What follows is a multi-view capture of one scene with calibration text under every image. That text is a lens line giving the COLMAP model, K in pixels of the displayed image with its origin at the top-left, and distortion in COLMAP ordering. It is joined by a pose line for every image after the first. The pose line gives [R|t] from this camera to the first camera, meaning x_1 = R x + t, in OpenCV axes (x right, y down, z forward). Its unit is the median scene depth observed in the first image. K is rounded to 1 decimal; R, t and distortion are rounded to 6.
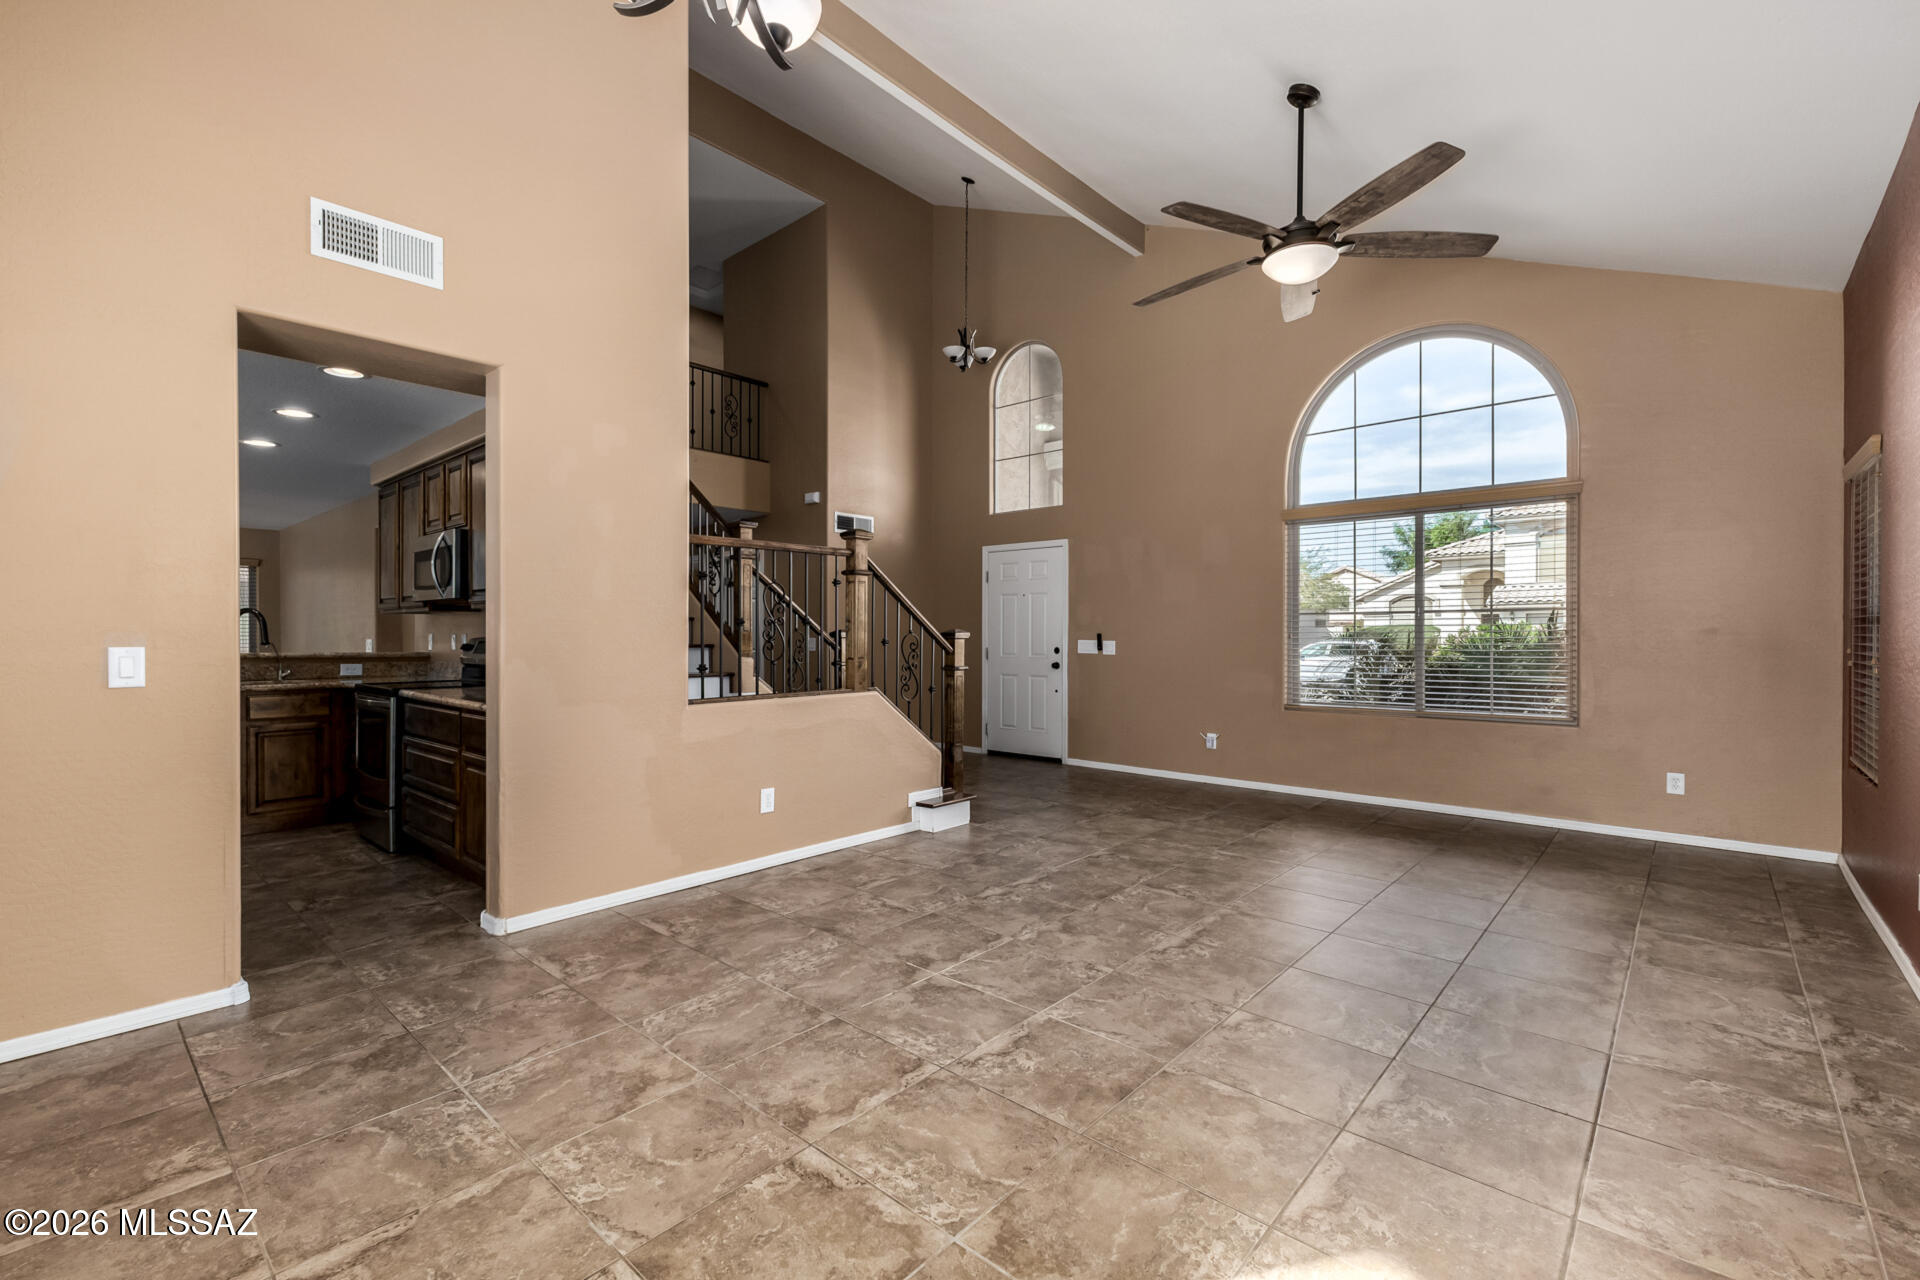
lens RADIAL K [[833.8, 0, 961.1], [0, 833.8, 638.5], [0, 0, 1]] dist [0.003210, -0.002523]
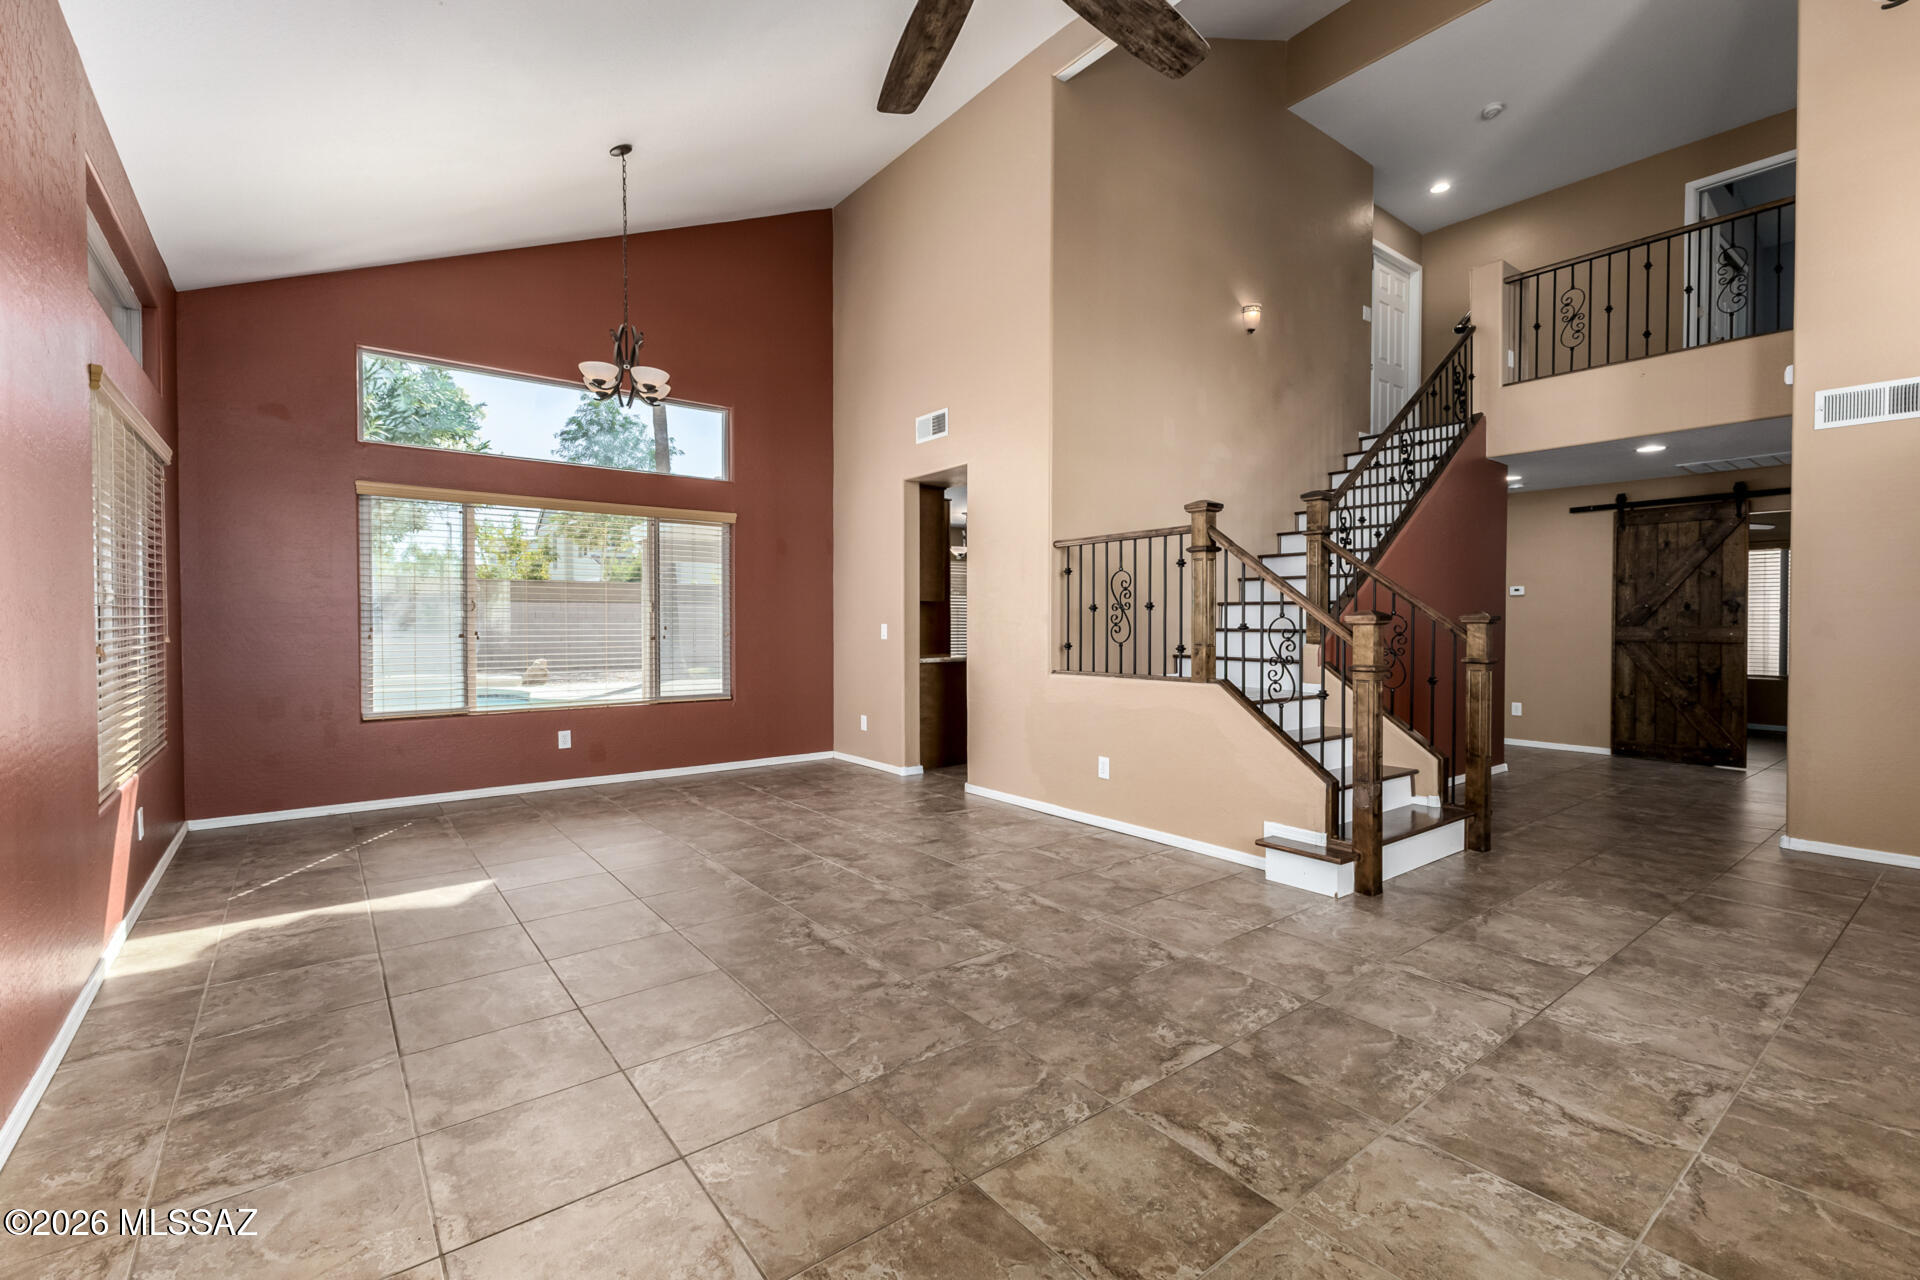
lens RADIAL K [[833.8, 0, 955.5], [0, 833.8, 629.7], [0, 0, 1]] dist [0.003210, -0.002523]
pose [[-0.188455, 0.010565, -0.982025, 1.086266], [-0.005313, 0.999917, 0.011777, -0.002212], [0.982068, 0.007437, -0.188383, 1.230674]]
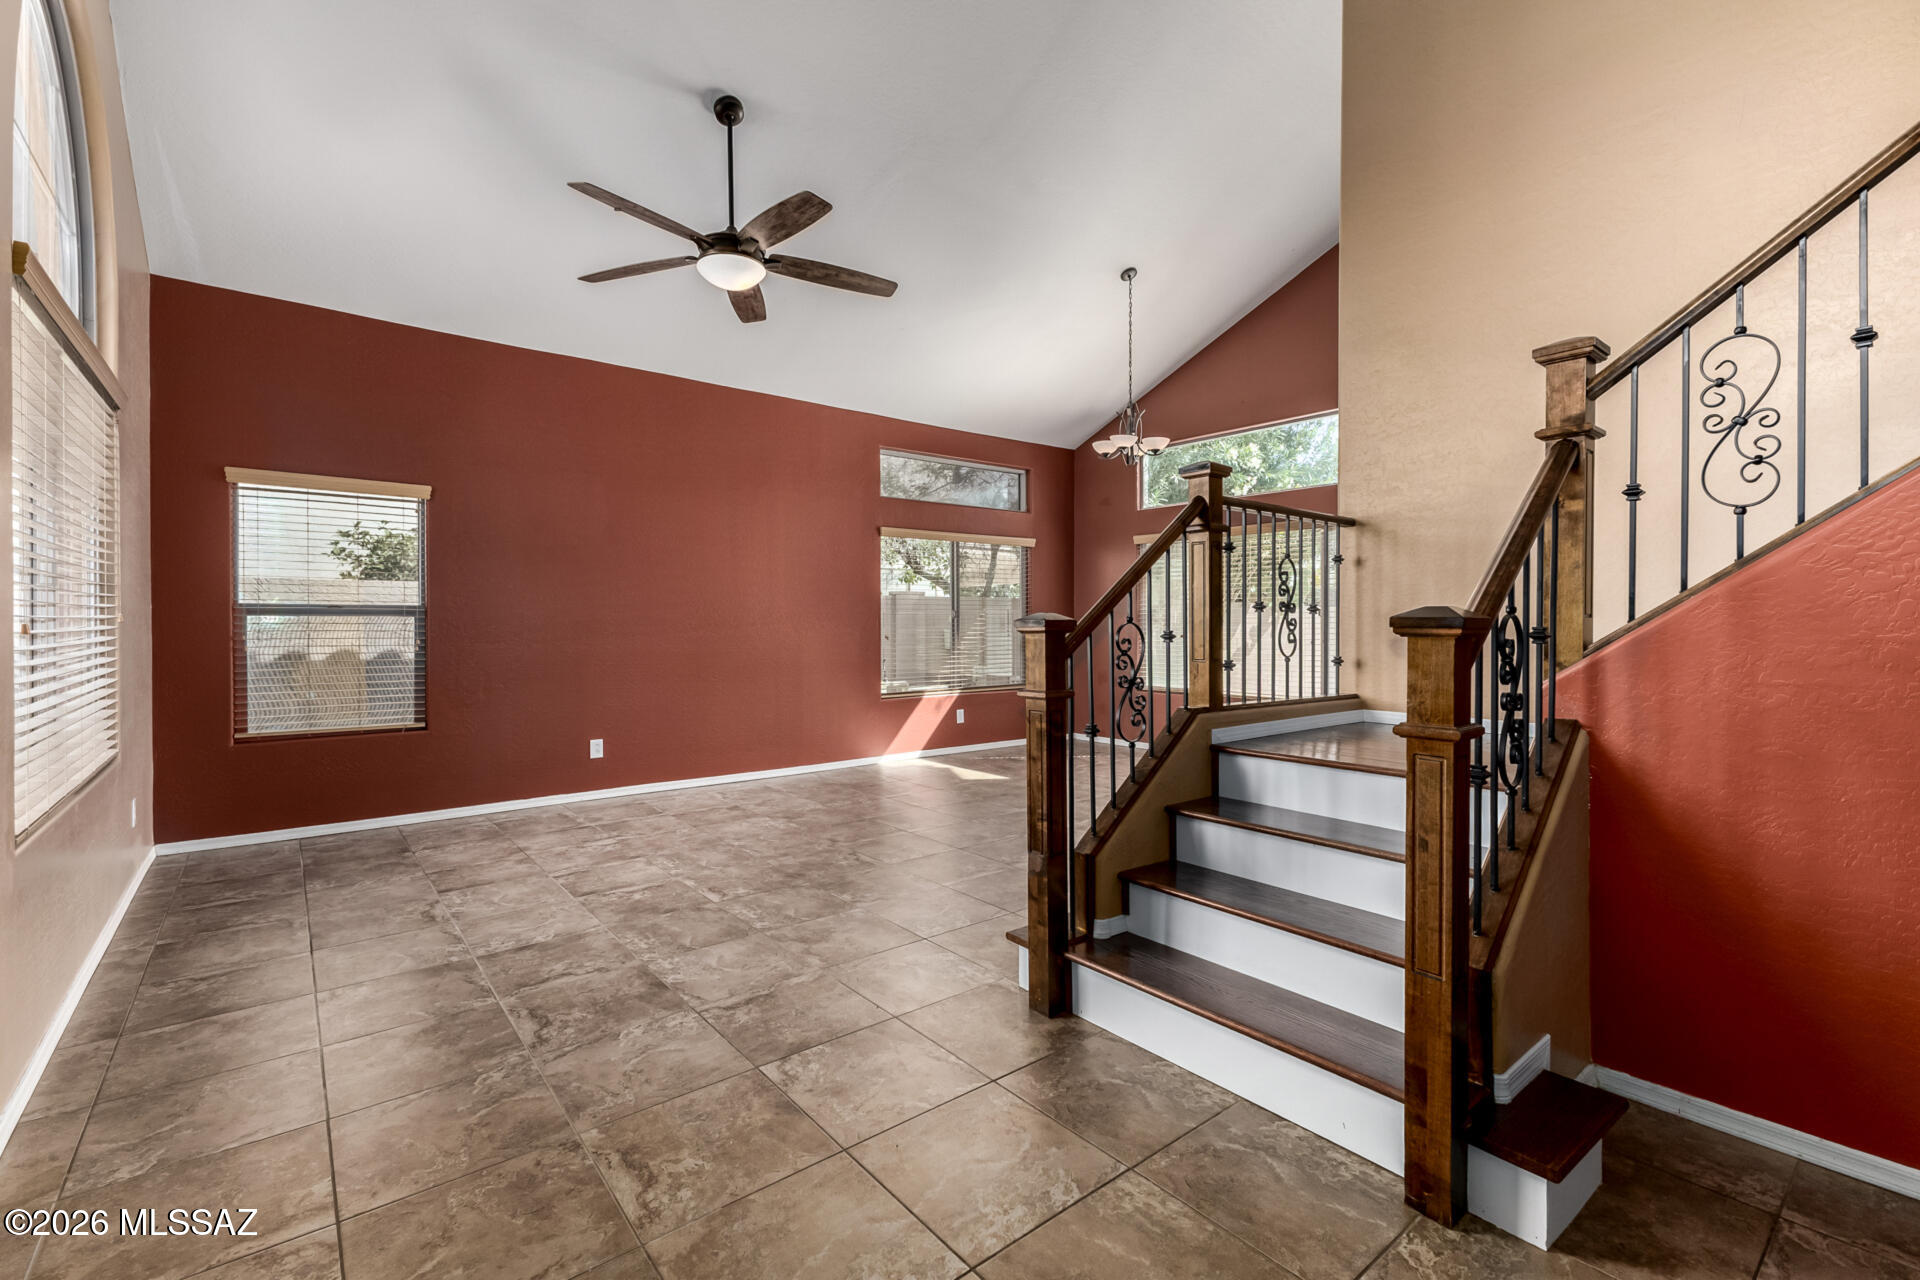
lens RADIAL K [[833.8, 0, 953.0], [0, 833.8, 634.8], [0, 0, 1]] dist [0.003210, -0.002523]
pose [[-0.986846, -0.004562, 0.161601, -0.048626], [-0.001612, 0.999830, 0.018383, -0.012963], [-0.161657, 0.017881, -0.986685, 2.272682]]
